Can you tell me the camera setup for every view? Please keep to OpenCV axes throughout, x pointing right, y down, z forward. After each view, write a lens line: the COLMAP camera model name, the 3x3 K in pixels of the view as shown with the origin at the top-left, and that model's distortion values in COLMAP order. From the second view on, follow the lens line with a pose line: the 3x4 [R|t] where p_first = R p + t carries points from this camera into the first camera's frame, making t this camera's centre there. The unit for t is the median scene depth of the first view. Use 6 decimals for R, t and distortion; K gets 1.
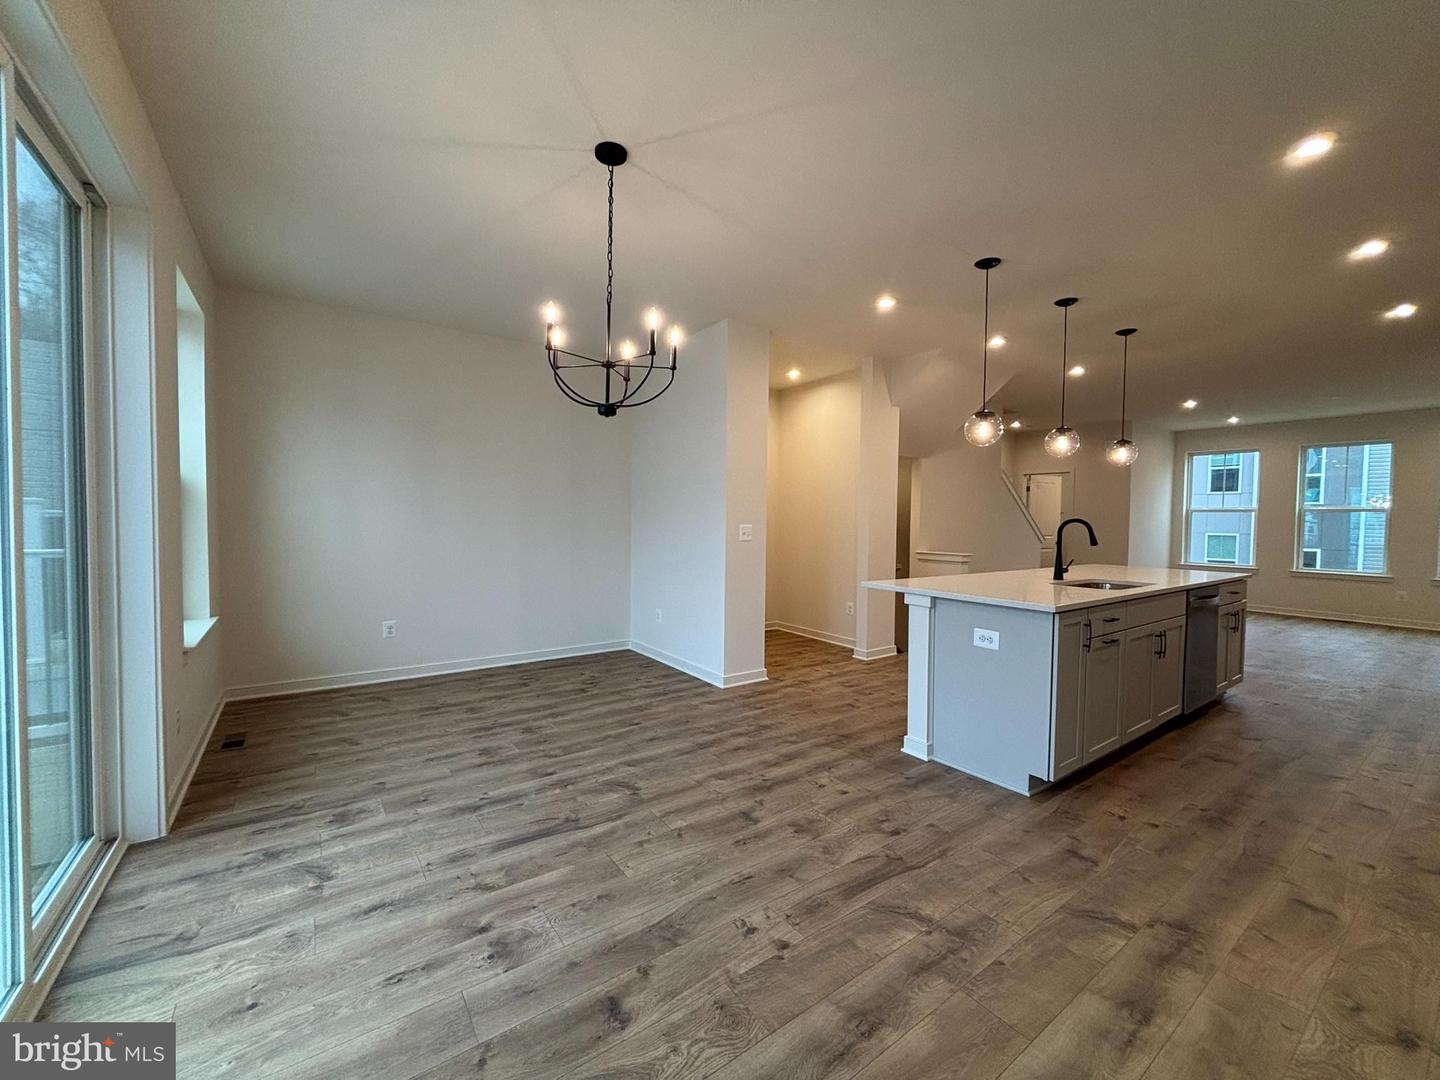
lens RADIAL K [[573.8, 0, 715.8], [0, 573.8, 538.1], [0, 0, 1]] dist [-0.004728, 0.000677]
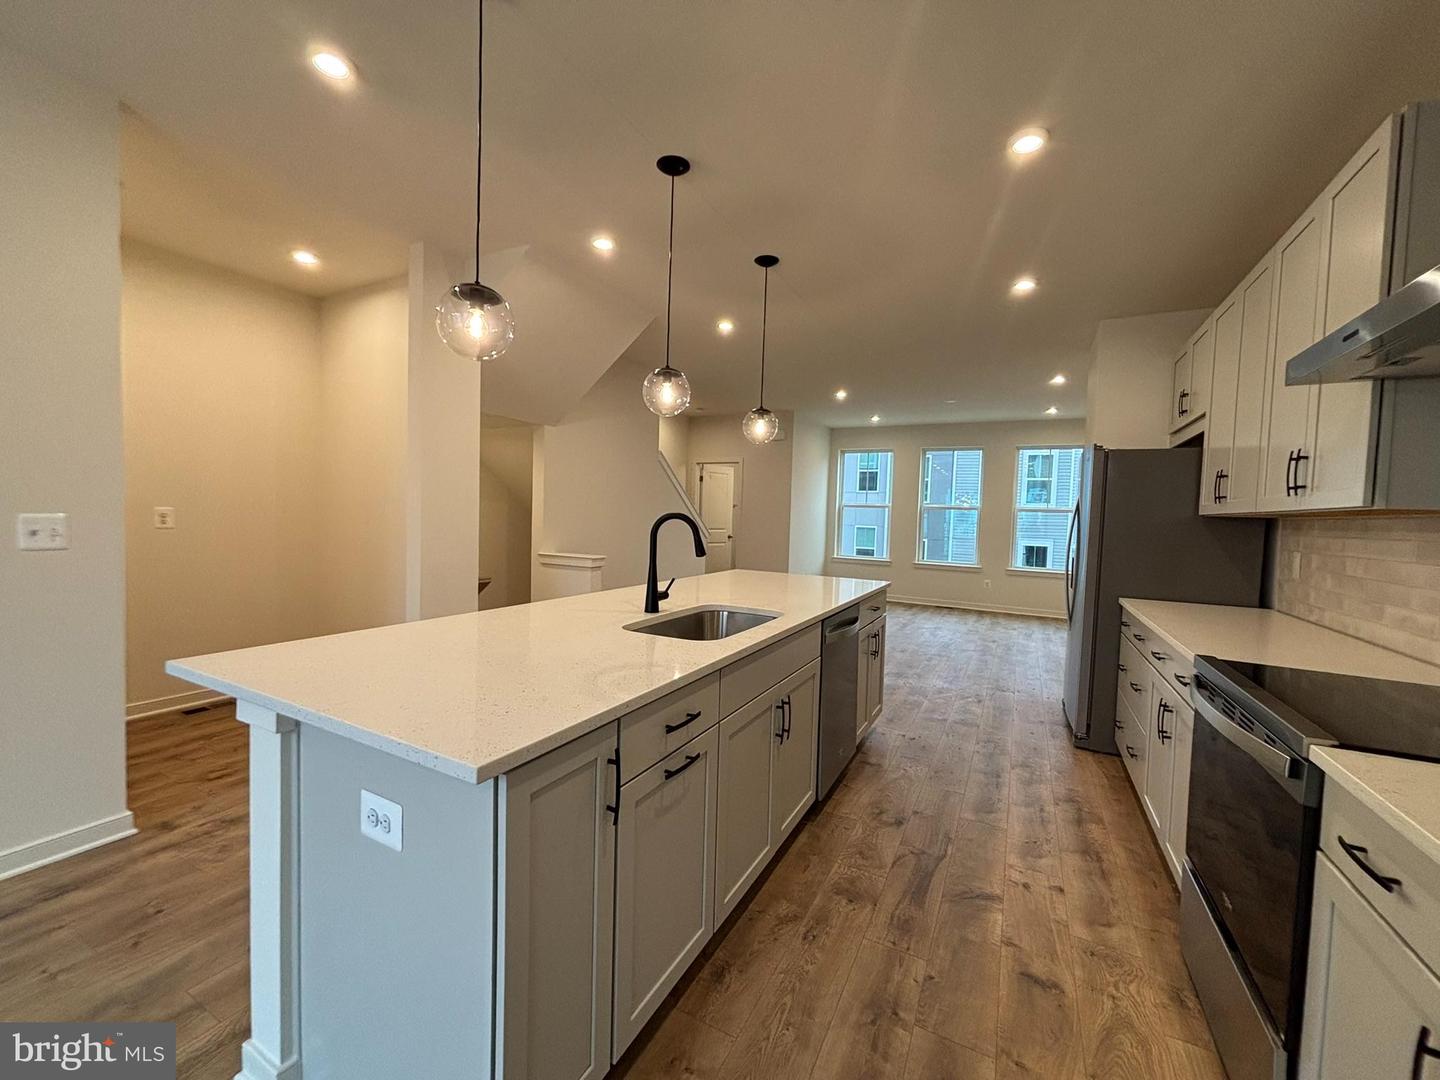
lens RADIAL K [[573.8, 0, 718.6], [0, 573.8, 542.5], [0, 0, 1]] dist [-0.004728, 0.000677]
pose [[0.890460, -0.007969, 0.454991, 0.312611], [-0.003602, 0.999692, 0.024559, -0.013459], [-0.455047, -0.023508, 0.890157, 0.348513]]
